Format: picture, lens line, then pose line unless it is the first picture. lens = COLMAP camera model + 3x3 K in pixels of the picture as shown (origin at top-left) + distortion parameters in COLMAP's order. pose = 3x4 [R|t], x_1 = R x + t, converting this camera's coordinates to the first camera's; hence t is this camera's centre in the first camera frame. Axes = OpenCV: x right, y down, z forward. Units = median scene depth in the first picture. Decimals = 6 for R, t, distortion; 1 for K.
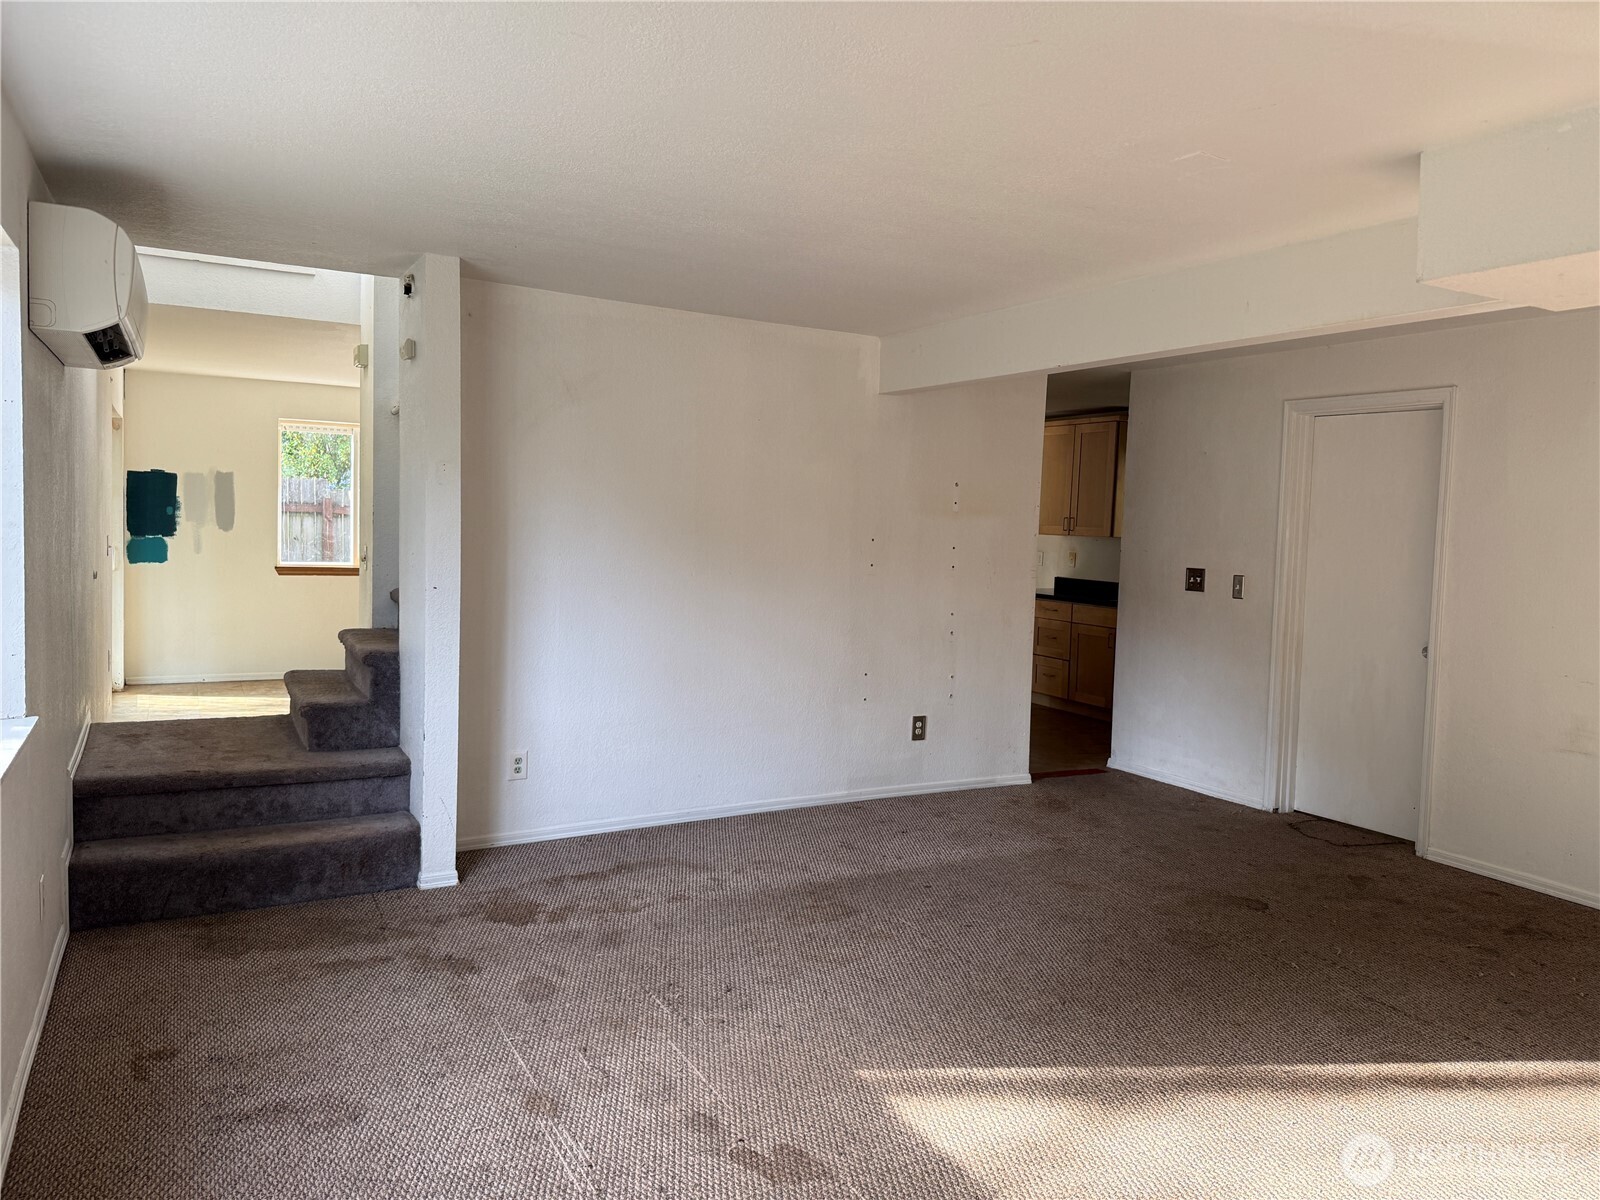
lens RADIAL K [[1138.7, 0, 798.3], [0, 1138.7, 582.3], [0, 0, 1]] dist [0.032584, -0.032103]
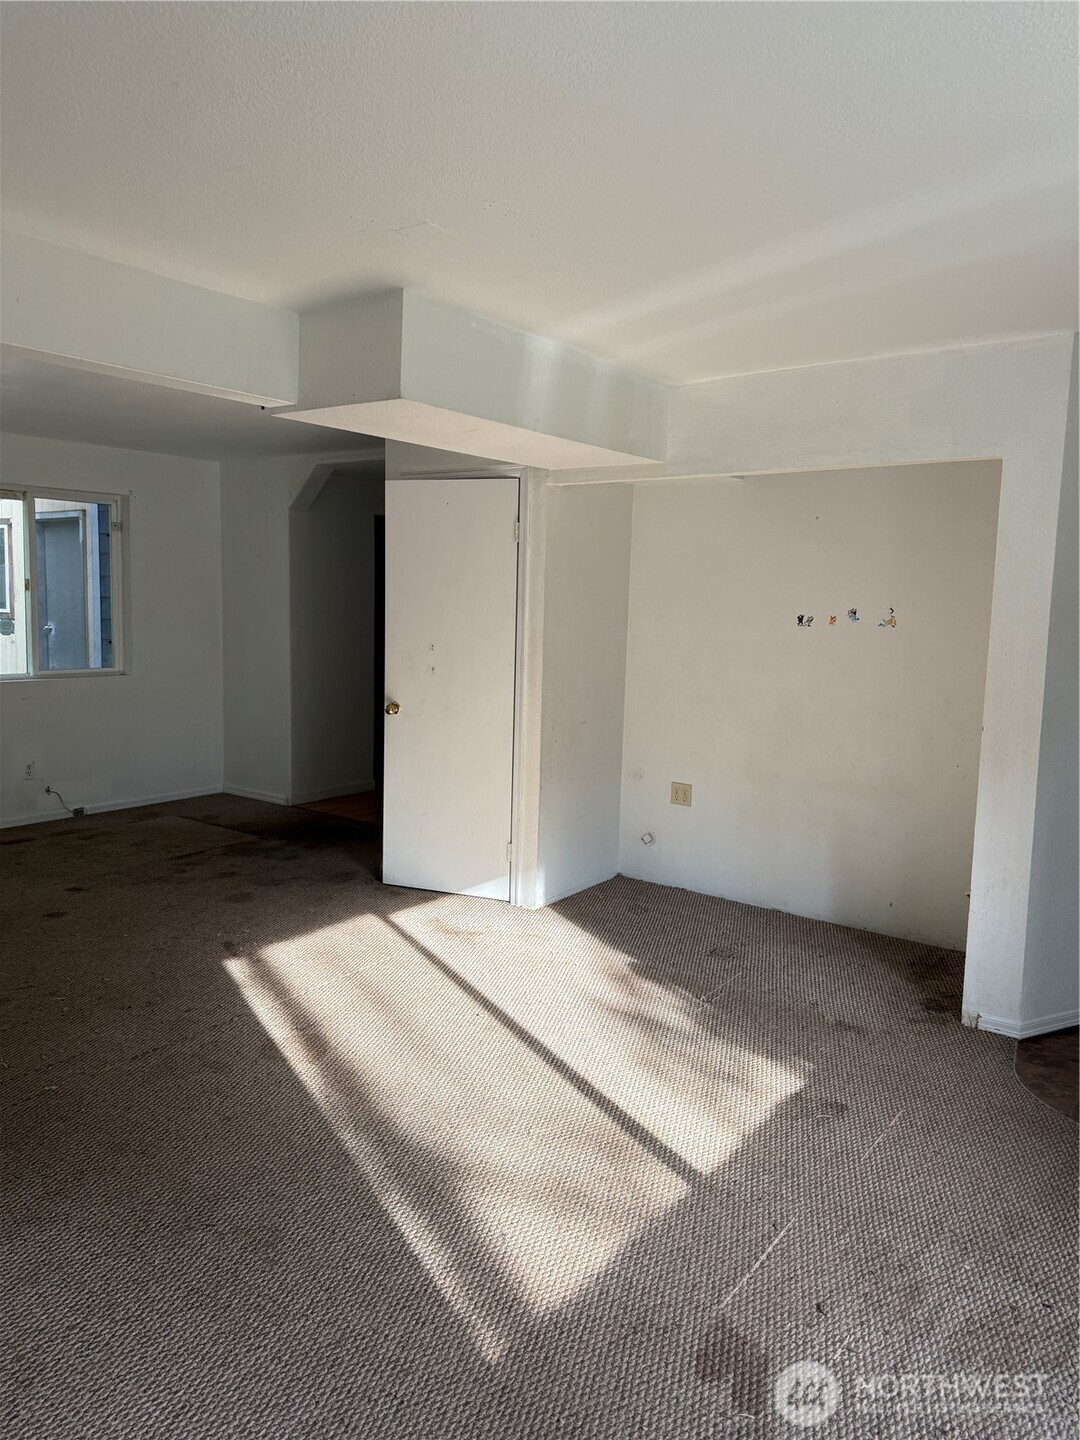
lens RADIAL K [[1024.8, 0, 542.2], [0, 1024.8, 716.5], [0, 0, 1]] dist [0.032584, -0.032103]
pose [[-0.422605, -0.142248, 0.895081, -0.374149], [0.017257, 0.986164, 0.164871, -0.067355], [-0.906150, 0.085122, -0.414303, 0.913650]]
